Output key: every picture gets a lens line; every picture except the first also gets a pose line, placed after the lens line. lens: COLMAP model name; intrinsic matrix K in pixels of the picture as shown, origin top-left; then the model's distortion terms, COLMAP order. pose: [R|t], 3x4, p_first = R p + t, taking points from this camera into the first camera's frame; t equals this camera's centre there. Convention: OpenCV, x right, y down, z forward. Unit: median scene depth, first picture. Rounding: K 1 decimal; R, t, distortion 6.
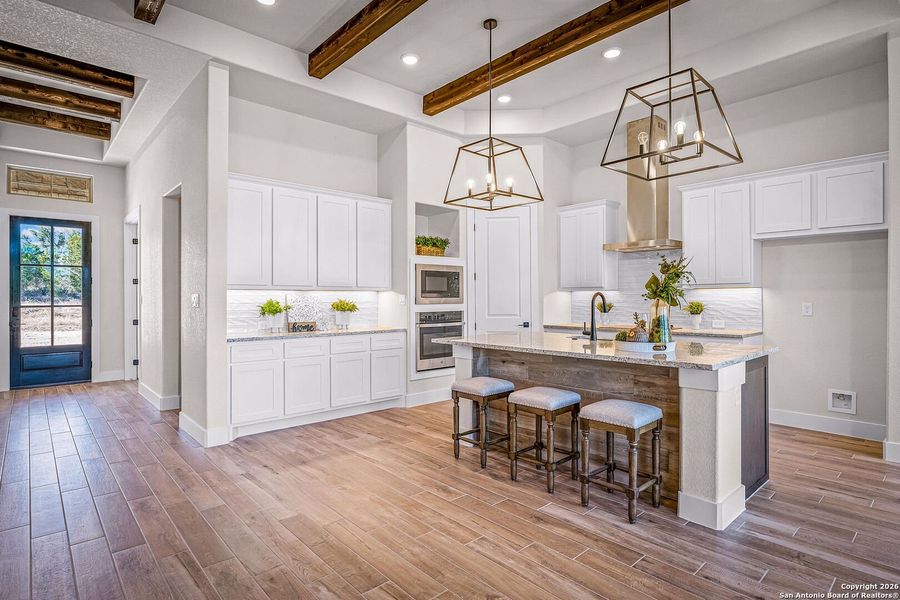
lens RADIAL K [[469.0, 0, 450.0], [0, 469.0, 300.0], [0, 0, 1]] dist [-0.000539, 0.000257]
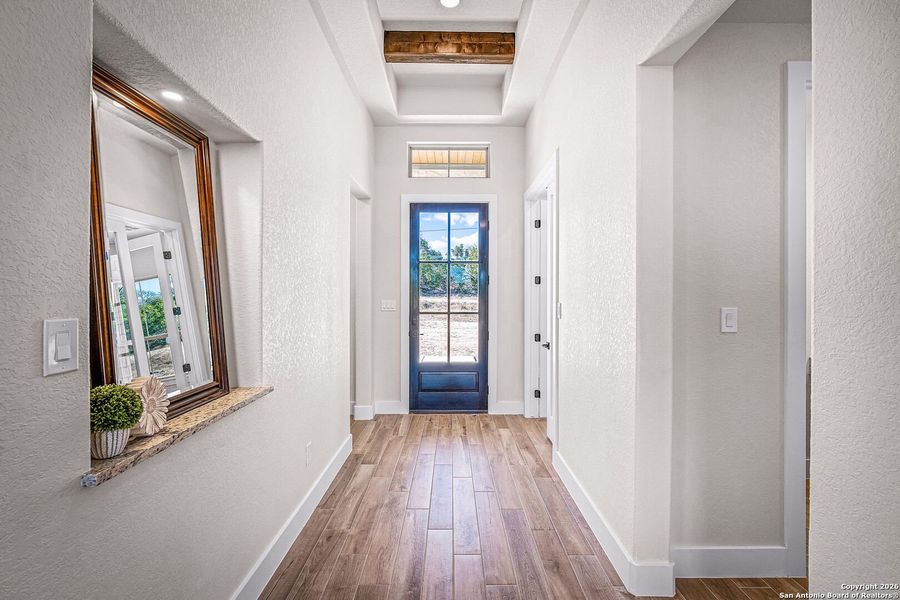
lens RADIAL K [[397.9, 0, 450.0], [0, 397.9, 300.0], [0, 0, 1]] dist [-0.001104, -0.000198]
pose [[0.737137, 0.004896, -0.675726, -0.390336], [-0.005552, 0.999984, 0.001189, -0.009662], [0.675721, 0.002875, 0.737152, 0.502821]]
